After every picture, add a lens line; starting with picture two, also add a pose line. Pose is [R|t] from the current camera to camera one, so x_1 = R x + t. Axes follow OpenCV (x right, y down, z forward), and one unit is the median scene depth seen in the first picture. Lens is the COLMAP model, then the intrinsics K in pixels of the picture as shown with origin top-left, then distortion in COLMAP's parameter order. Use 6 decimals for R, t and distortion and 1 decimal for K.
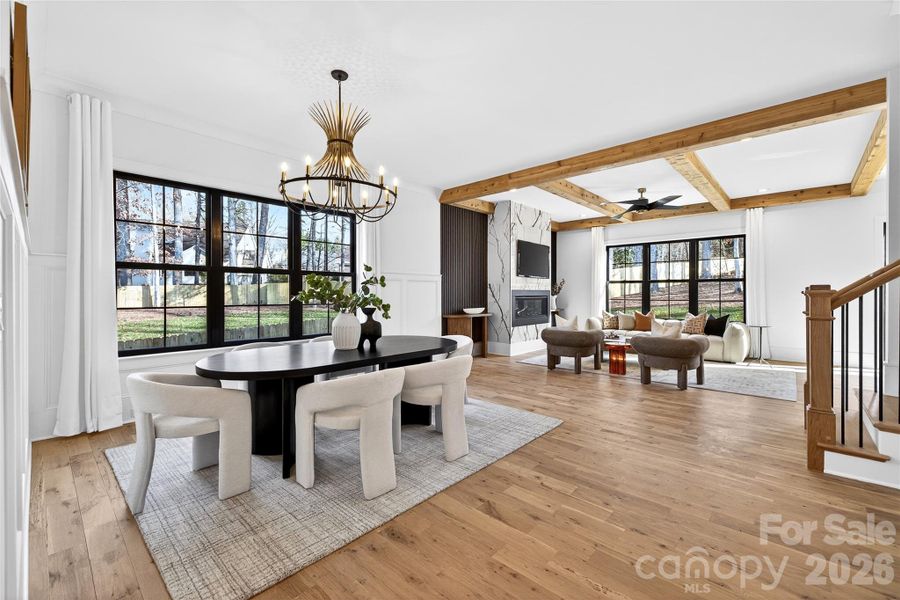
lens RADIAL K [[381.2, 0, 446.9], [0, 381.2, 295.0], [0, 0, 1]] dist [0.003948, 0.000132]
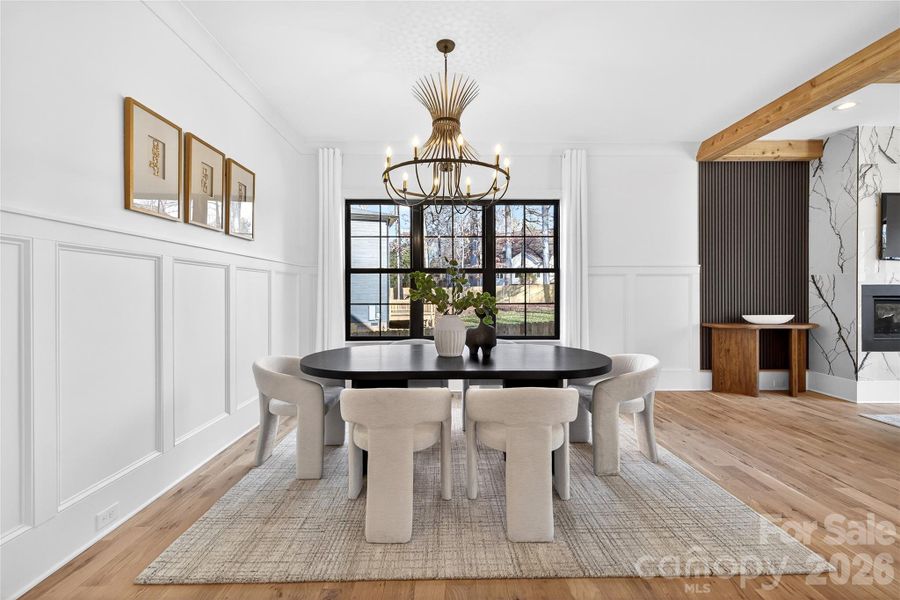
lens RADIAL K [[381.2, 0, 446.9], [0, 381.2, 295.0], [0, 0, 1]] dist [0.003948, 0.000132]
pose [[0.689231, 0.003082, -0.724535, 0.264835], [-0.000482, 0.999993, 0.003795, -0.001055], [0.724541, -0.002266, 0.689227, 0.286048]]
